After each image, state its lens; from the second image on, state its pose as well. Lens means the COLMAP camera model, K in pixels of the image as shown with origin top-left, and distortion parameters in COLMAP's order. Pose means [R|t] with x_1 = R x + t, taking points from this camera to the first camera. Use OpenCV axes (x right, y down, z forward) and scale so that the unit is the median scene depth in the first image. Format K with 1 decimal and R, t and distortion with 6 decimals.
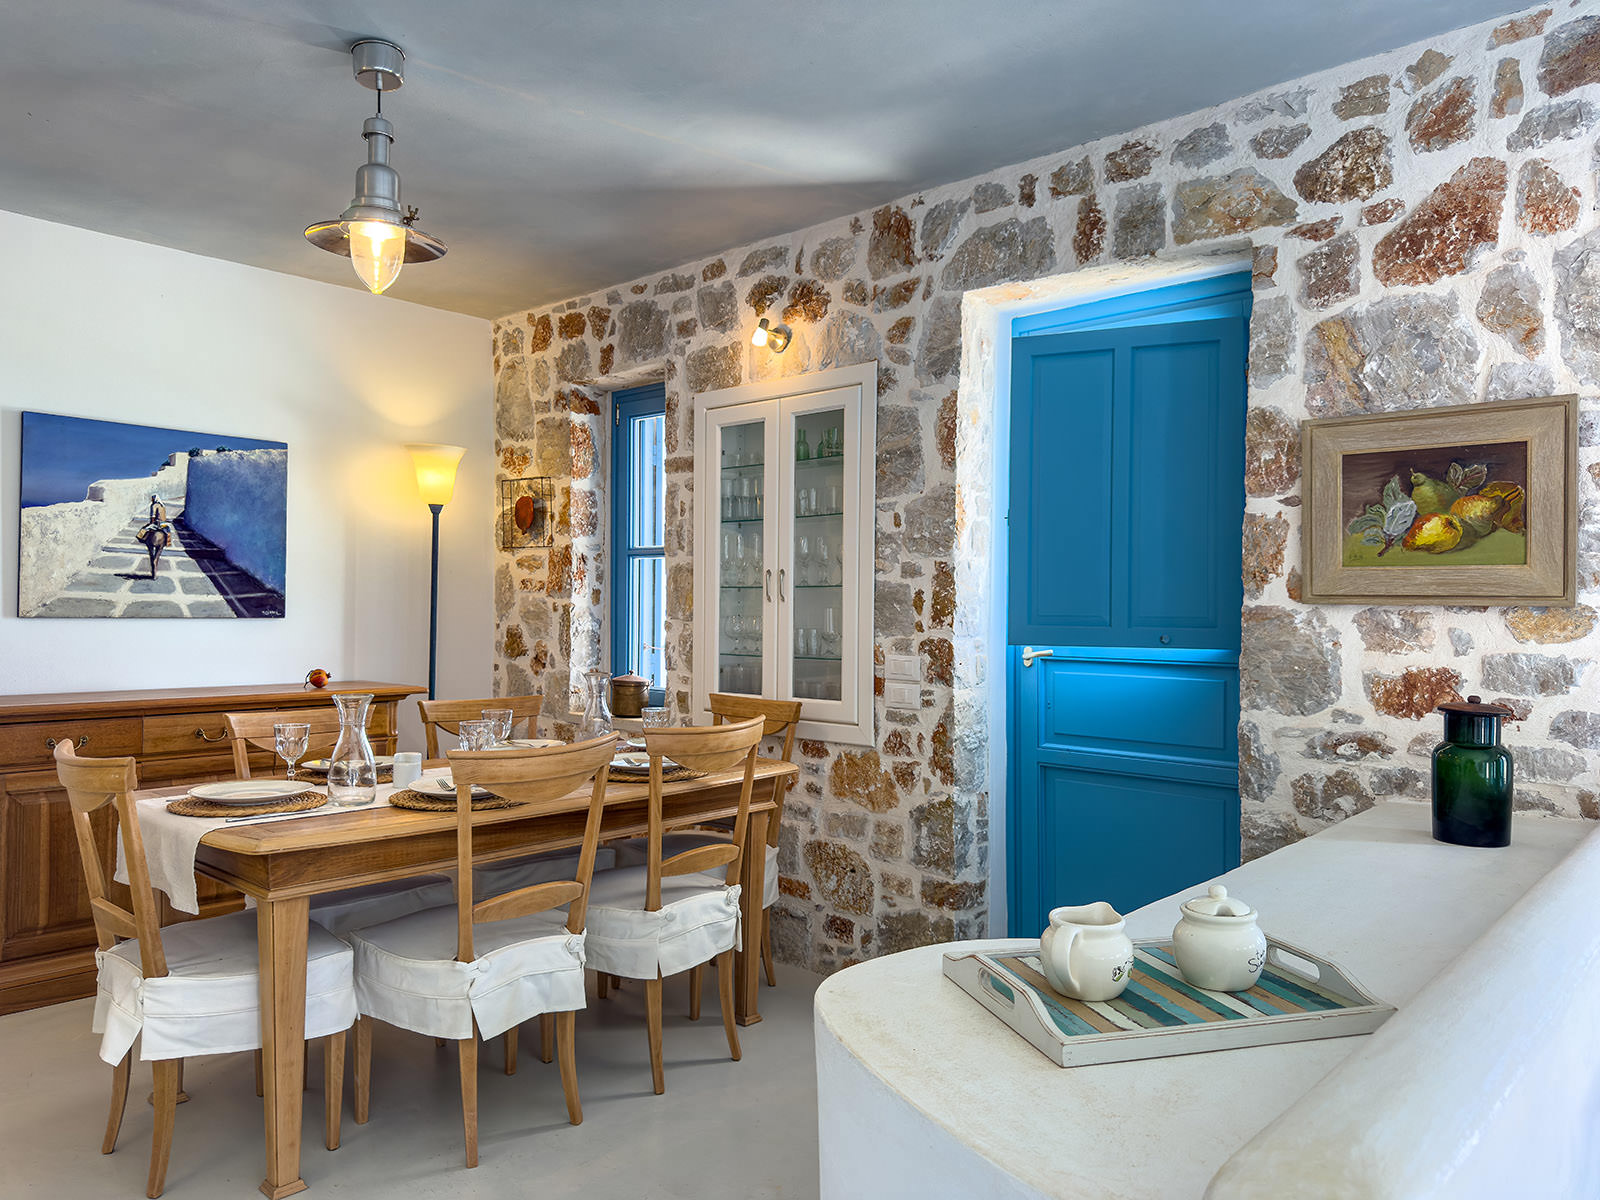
lens RADIAL K [[1104.6, 0, 800.0], [0, 1104.6, 600.0], [0, 0, 1]] dist [0.035379, -0.035777]
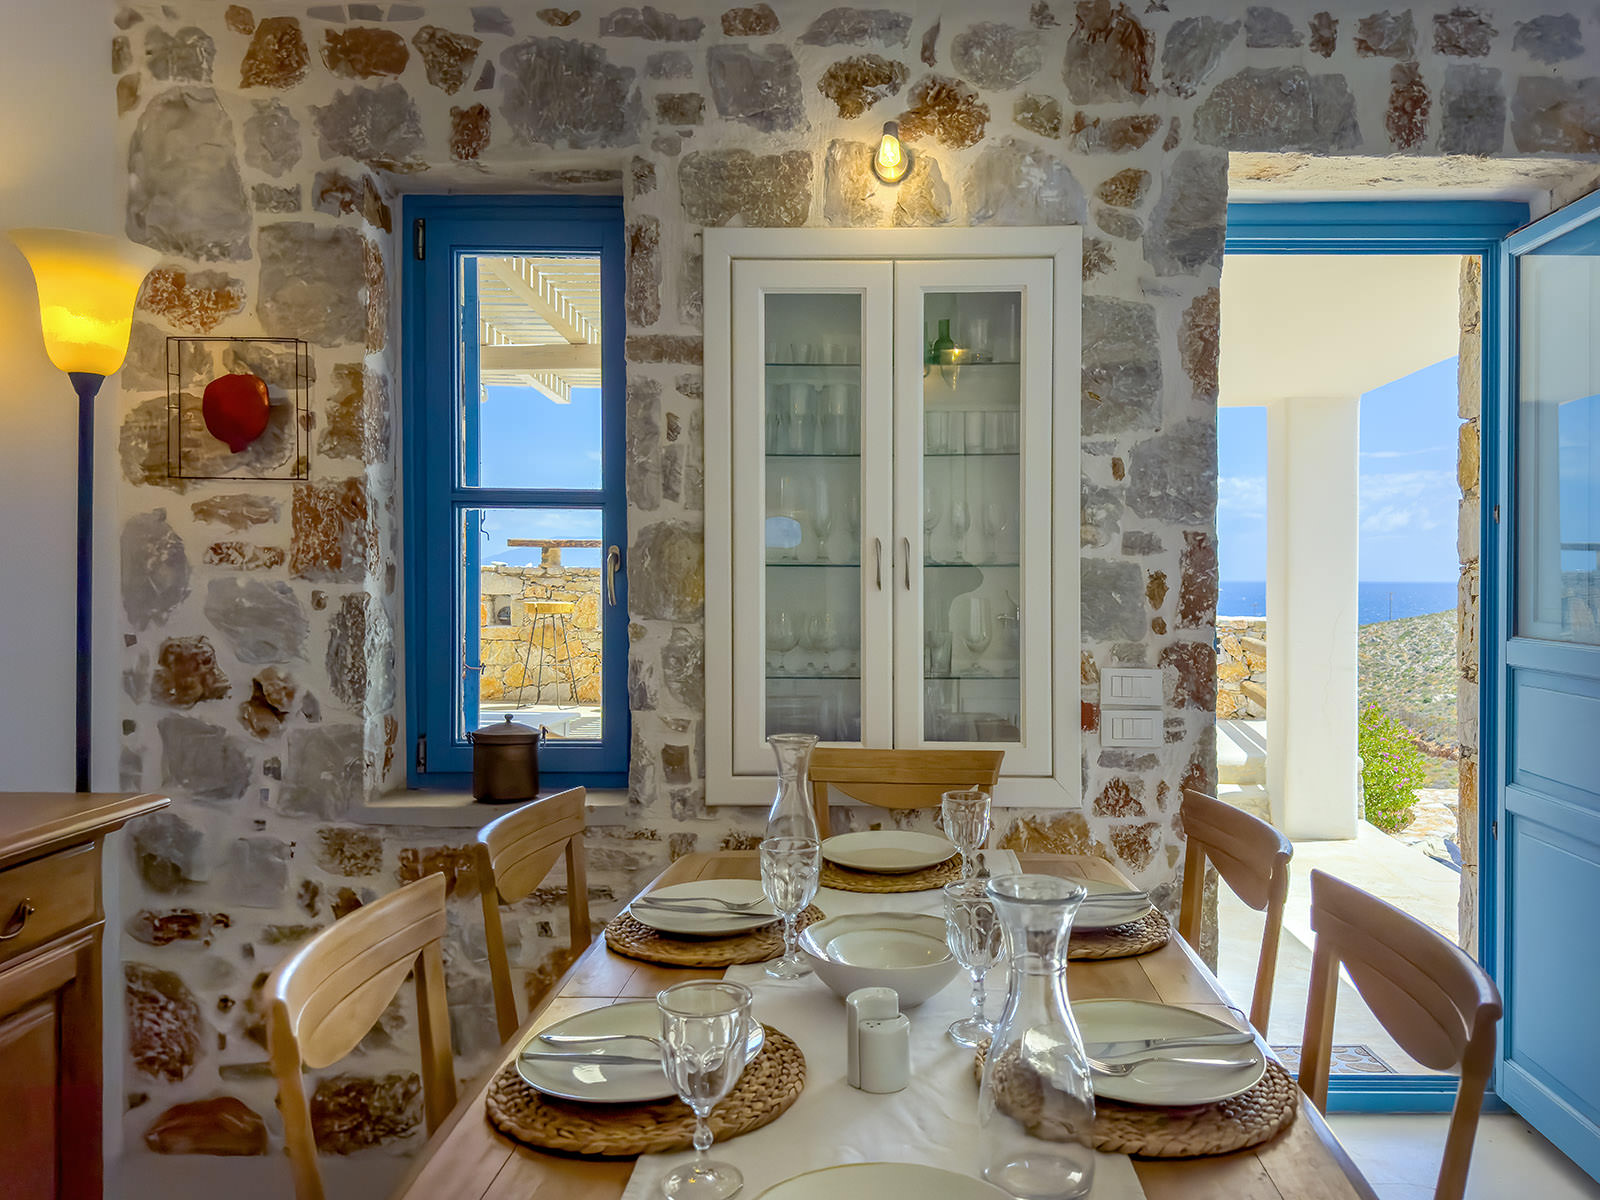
lens RADIAL K [[1107.2, 0, 802.2], [0, 1107.2, 564.4], [0, 0, 1]] dist [-0.005041, -0.003701]
pose [[0.758399, -0.006636, 0.651757, -0.467384], [-0.002491, 0.999911, 0.013080, -0.020748], [-0.651786, -0.011544, 0.758315, 0.575677]]
